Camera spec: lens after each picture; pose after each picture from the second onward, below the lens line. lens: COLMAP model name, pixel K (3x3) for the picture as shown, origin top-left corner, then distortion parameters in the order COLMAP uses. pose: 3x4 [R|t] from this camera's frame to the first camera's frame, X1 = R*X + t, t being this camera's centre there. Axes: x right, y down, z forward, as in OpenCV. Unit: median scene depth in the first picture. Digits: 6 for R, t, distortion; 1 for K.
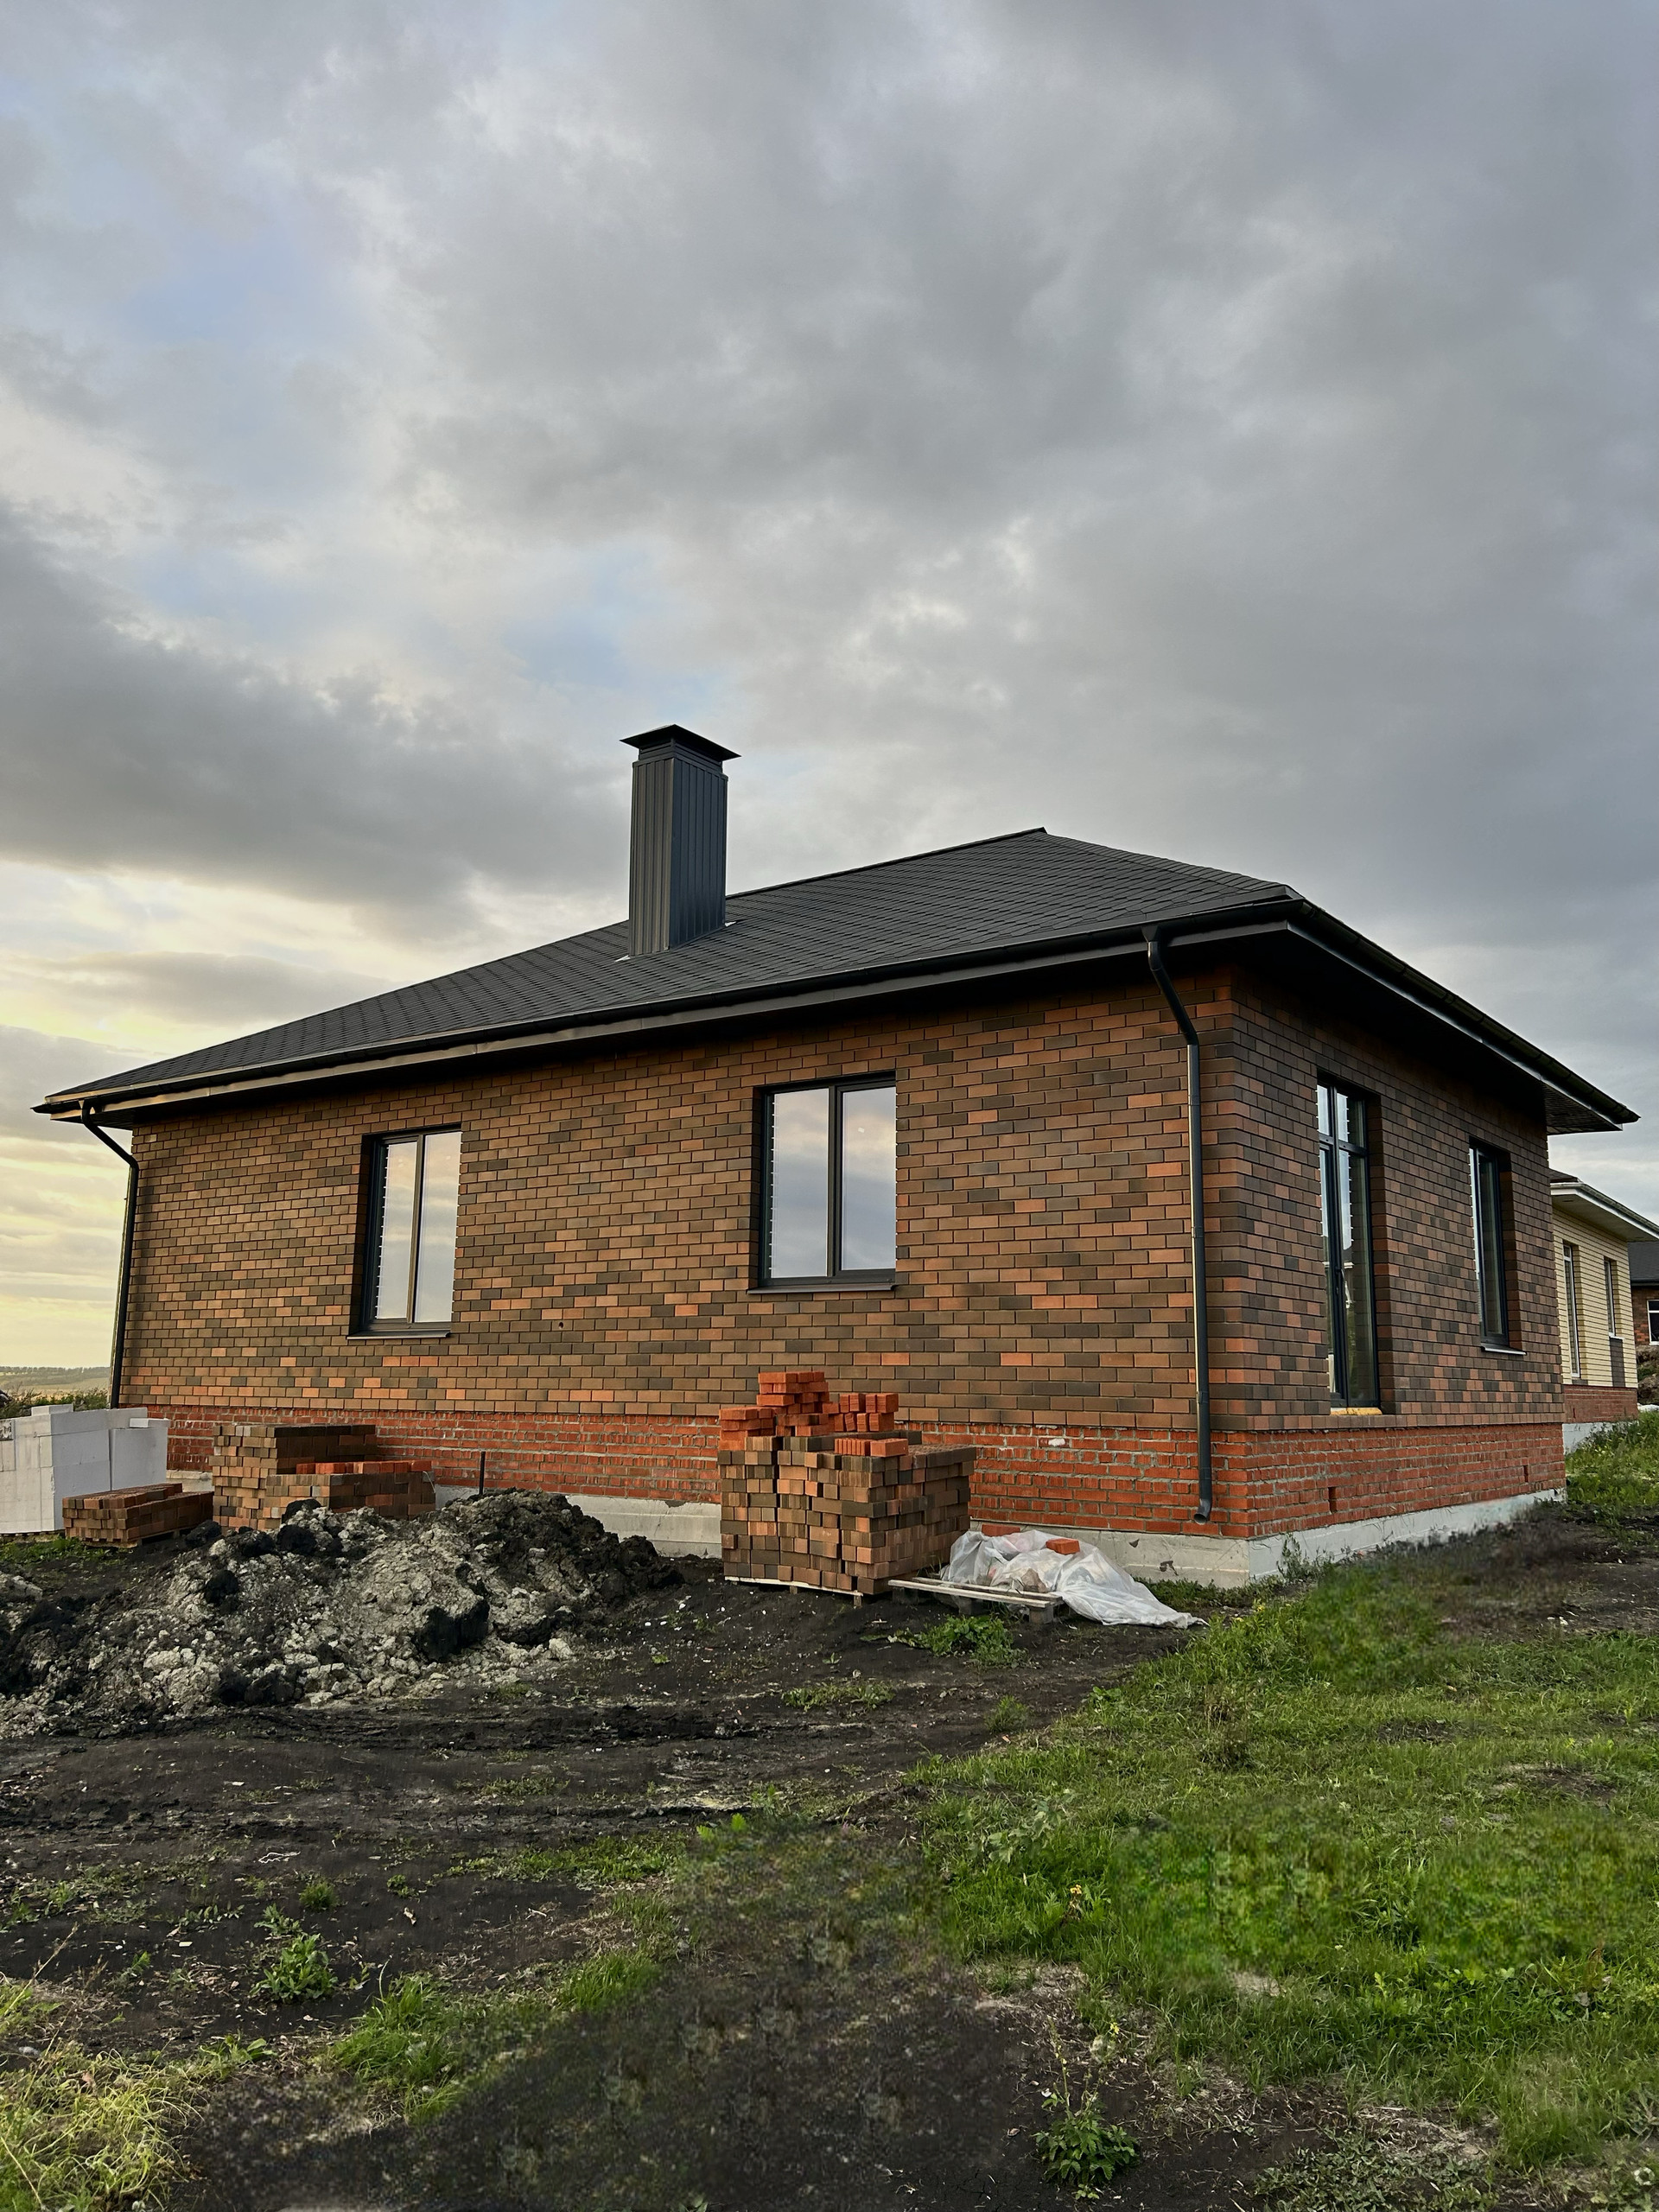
lens RADIAL K [[1651.0, 0, 822.0], [0, 1651.0, 1099.0], [0, 0, 1]] dist [-0.003664, 0.001517]
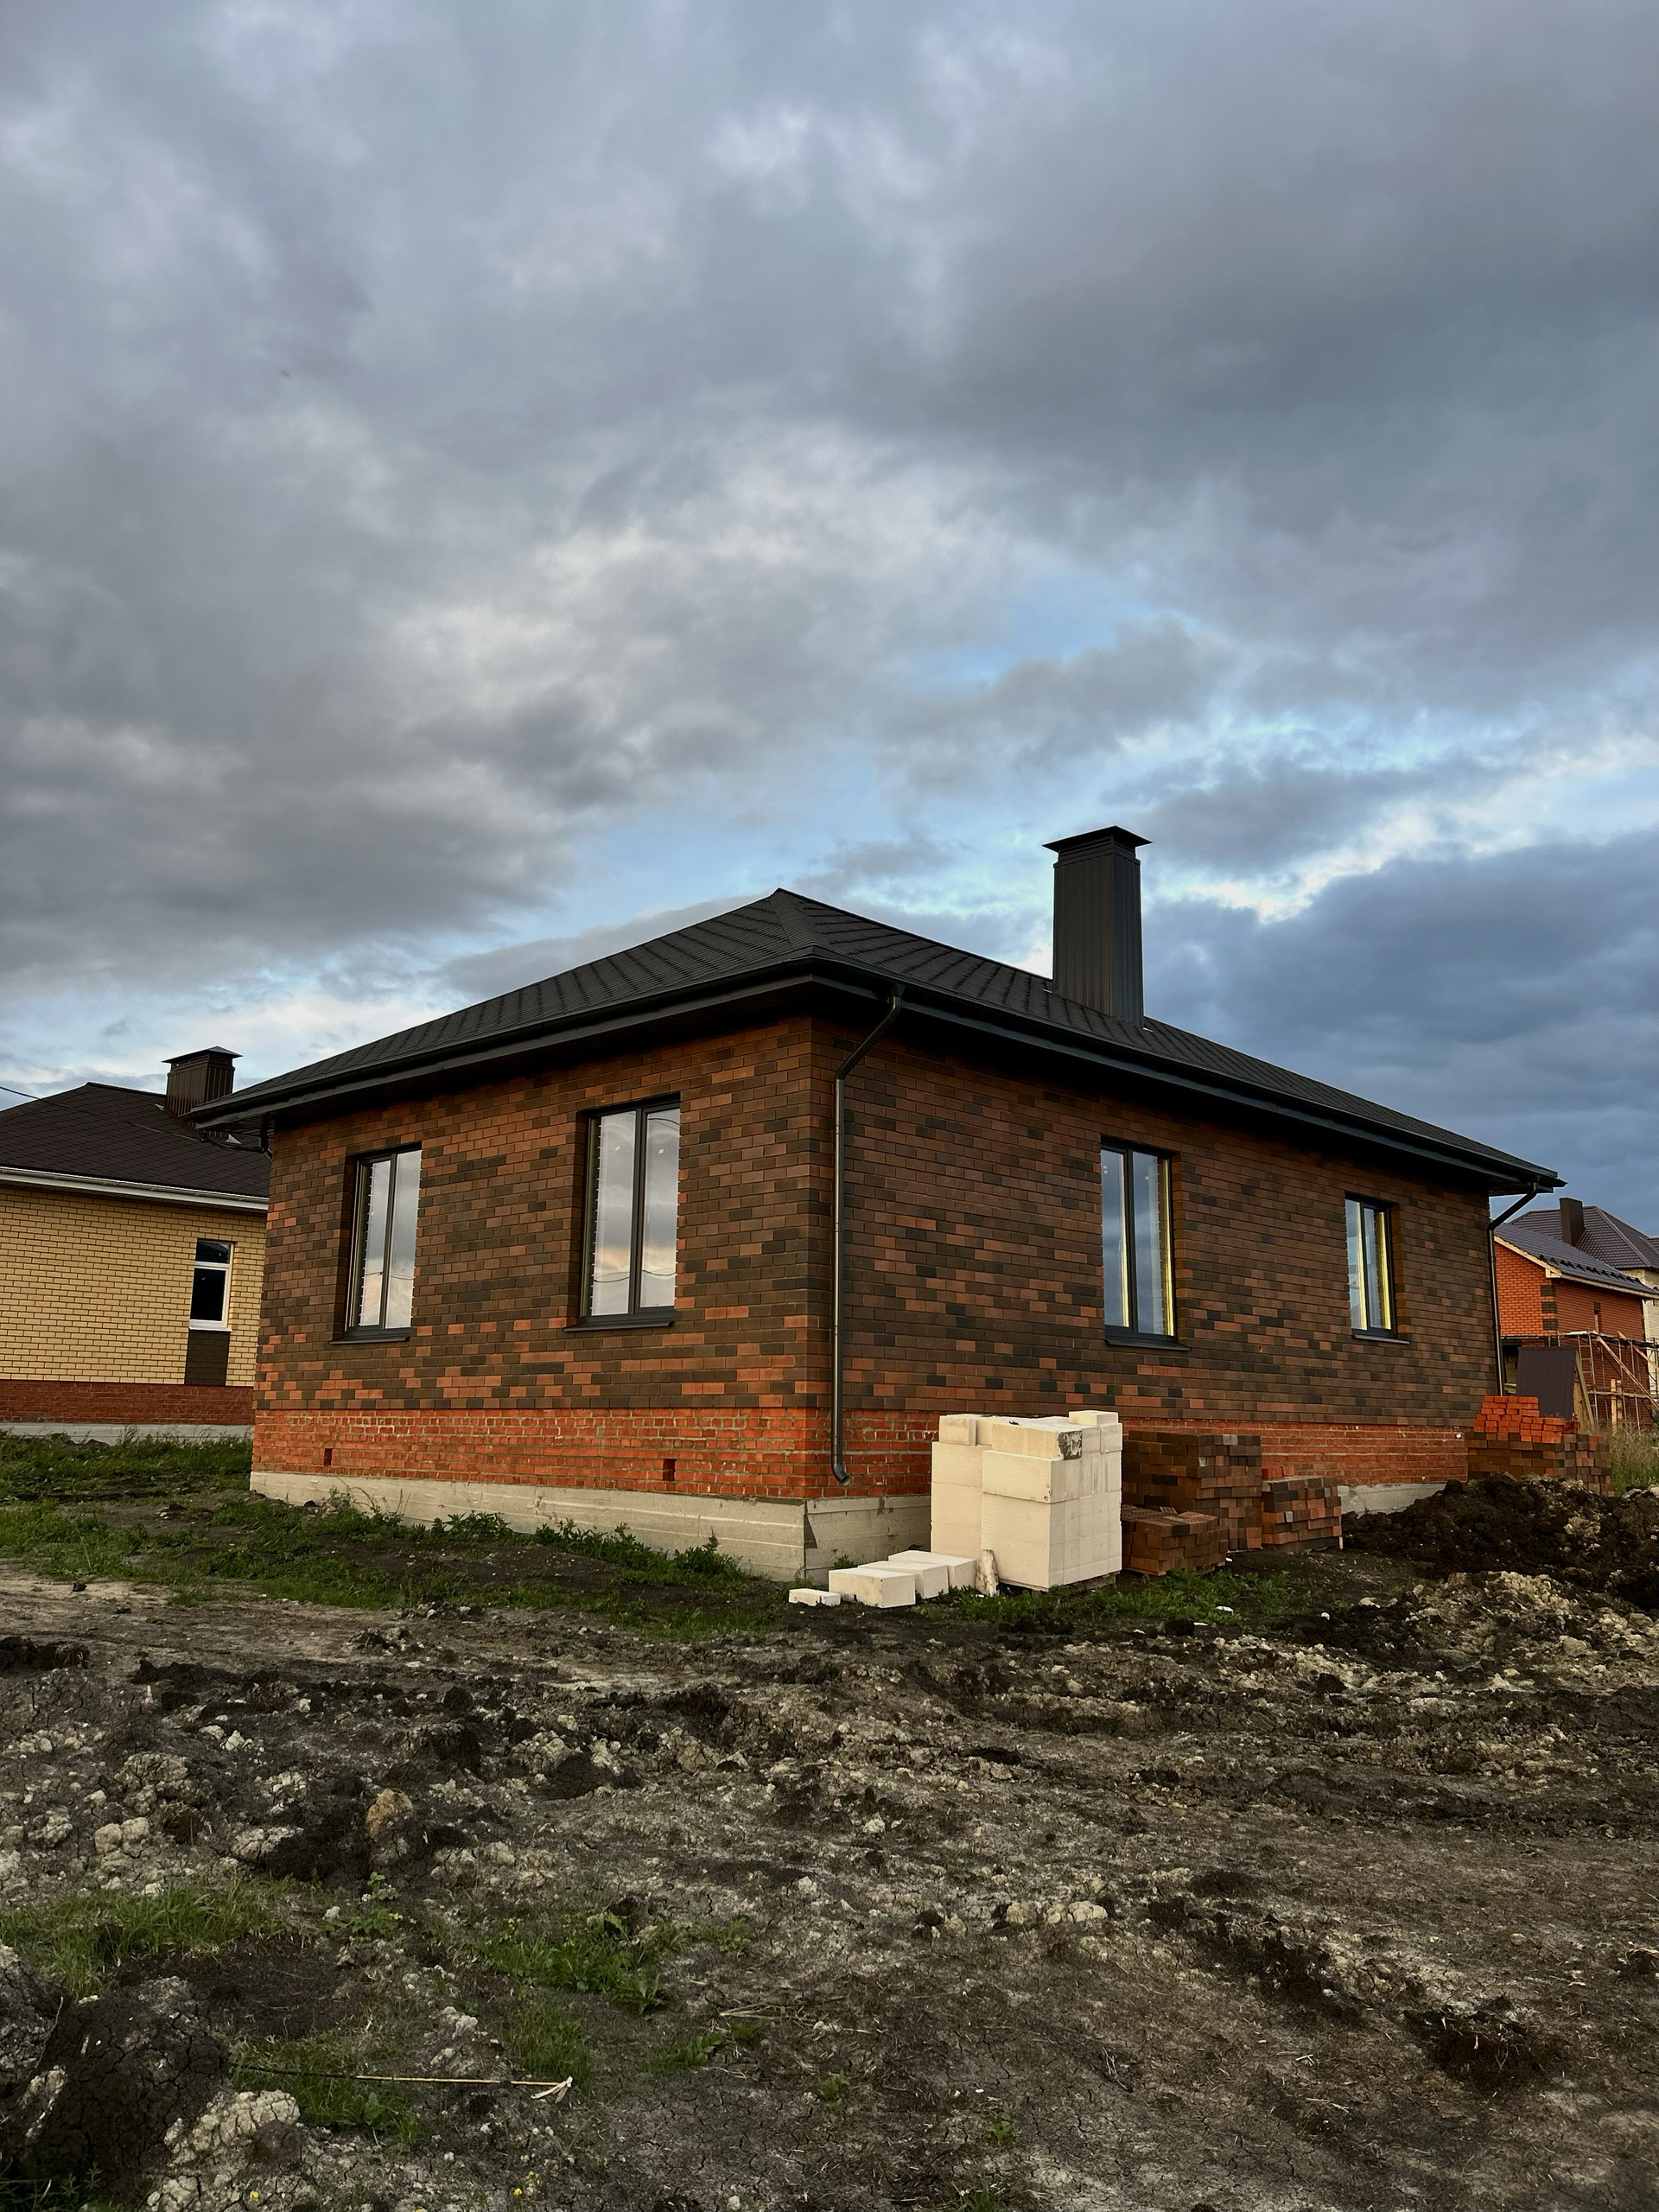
lens RADIAL K [[1716.7, 0, 844.5], [0, 1716.7, 1119.2], [0, 0, 1]] dist [0.085147, -0.111703]
pose [[0.129106, 0.184355, 0.974343, -1.259529], [-0.167690, 0.972475, -0.161781, 0.198116], [-0.977349, -0.142500, 0.156466, 0.970526]]
